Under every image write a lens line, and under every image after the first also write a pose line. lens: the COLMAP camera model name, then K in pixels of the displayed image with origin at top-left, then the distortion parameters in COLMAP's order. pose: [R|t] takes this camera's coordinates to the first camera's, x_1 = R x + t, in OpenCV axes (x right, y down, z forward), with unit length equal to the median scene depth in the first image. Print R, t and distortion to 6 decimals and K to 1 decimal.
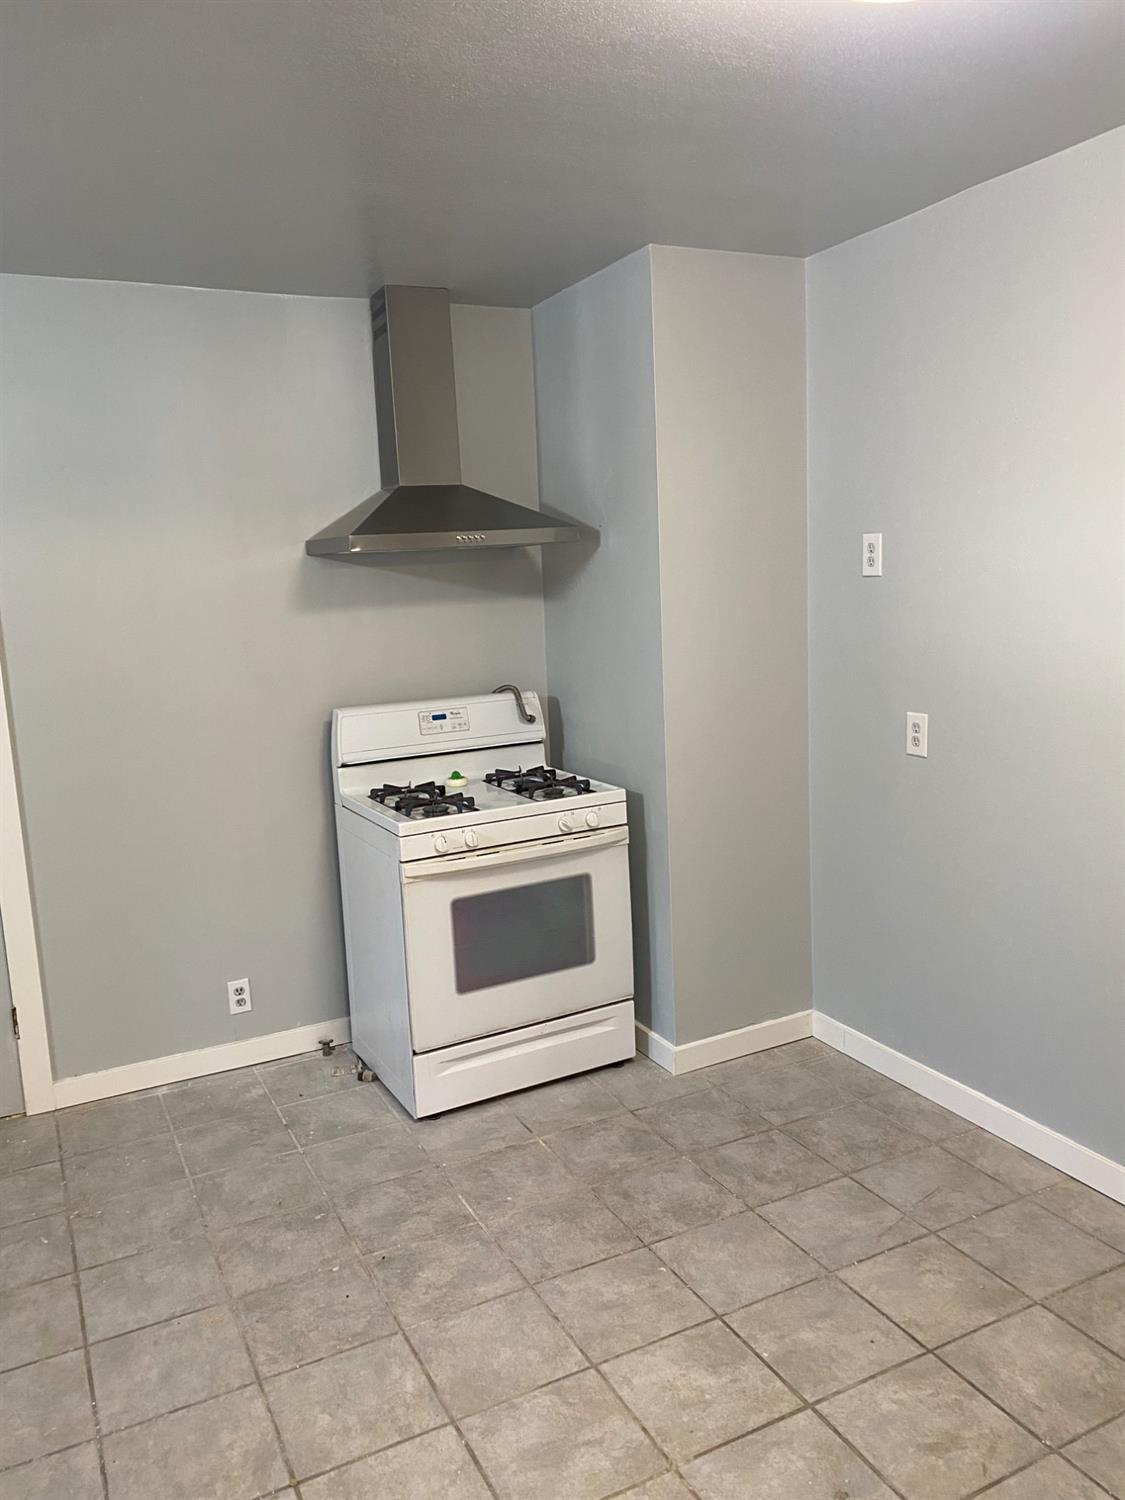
lens RADIAL K [[1150.5, 0, 604.8], [0, 1150.5, 794.4], [0, 0, 1]] dist [0.039936, -0.044799]
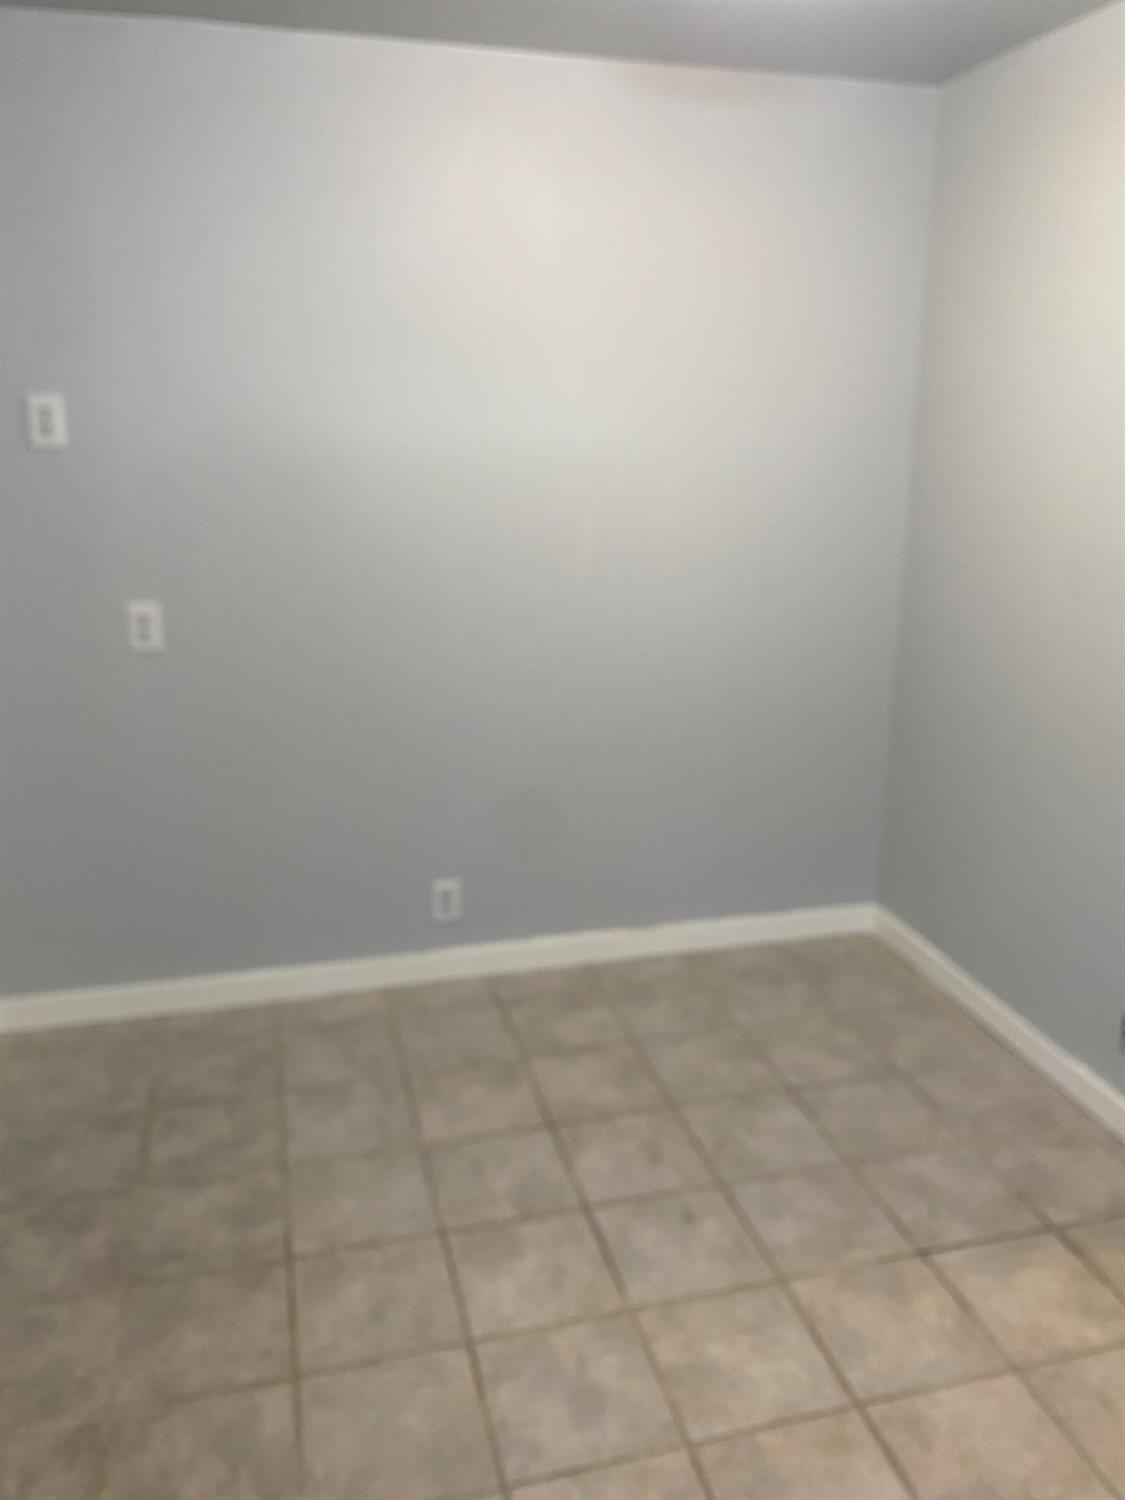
lens RADIAL K [[1150.5, 0, 568.1], [0, 1150.5, 747.5], [0, 0, 1]] dist [0.039936, -0.044799]
pose [[0.217098, -0.222123, 0.950542, -0.614617], [0.168468, 0.967681, 0.187651, -0.086117], [-0.961502, 0.119397, 0.247502, 0.543144]]
